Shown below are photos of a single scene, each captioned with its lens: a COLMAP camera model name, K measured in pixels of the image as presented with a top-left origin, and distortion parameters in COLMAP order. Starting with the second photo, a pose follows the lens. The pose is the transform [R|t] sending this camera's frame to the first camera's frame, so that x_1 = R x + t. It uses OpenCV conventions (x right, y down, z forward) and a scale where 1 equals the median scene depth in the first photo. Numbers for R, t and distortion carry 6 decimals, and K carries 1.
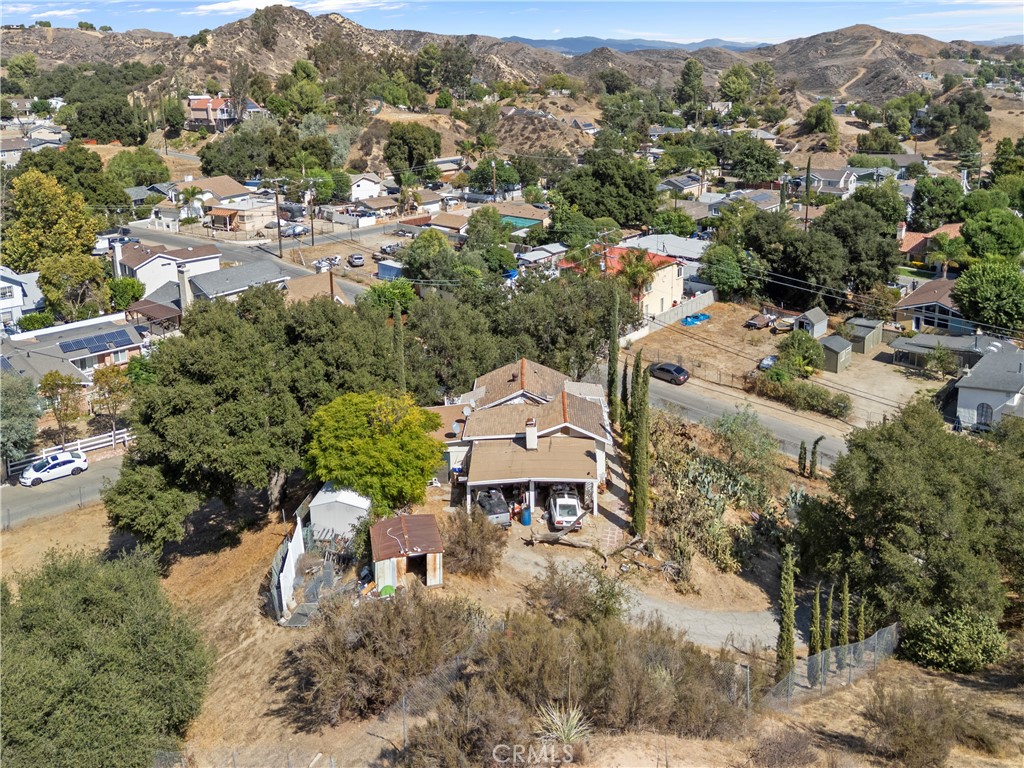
lens RADIAL K [[799.6, 0, 509.8], [0, 799.6, 141.1], [0, 0, 1]] dist [0.024069, -0.026000]
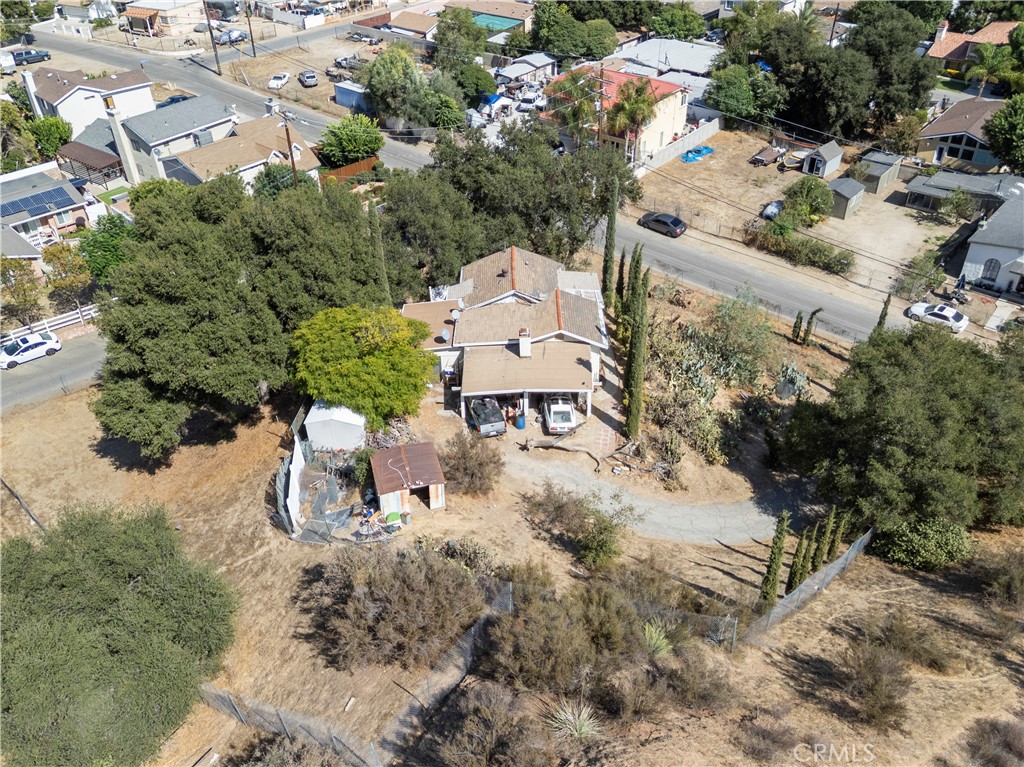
lens RADIAL K [[895.3, 0, 501.3], [0, 895.3, 313.5], [0, 0, 1]] dist [0.015050, -0.025093]
pose [[0.999623, -0.020620, 0.018147, -0.013421], [0.010355, 0.894813, 0.446320, -0.097277], [-0.025441, -0.445964, 0.894689, 0.035890]]
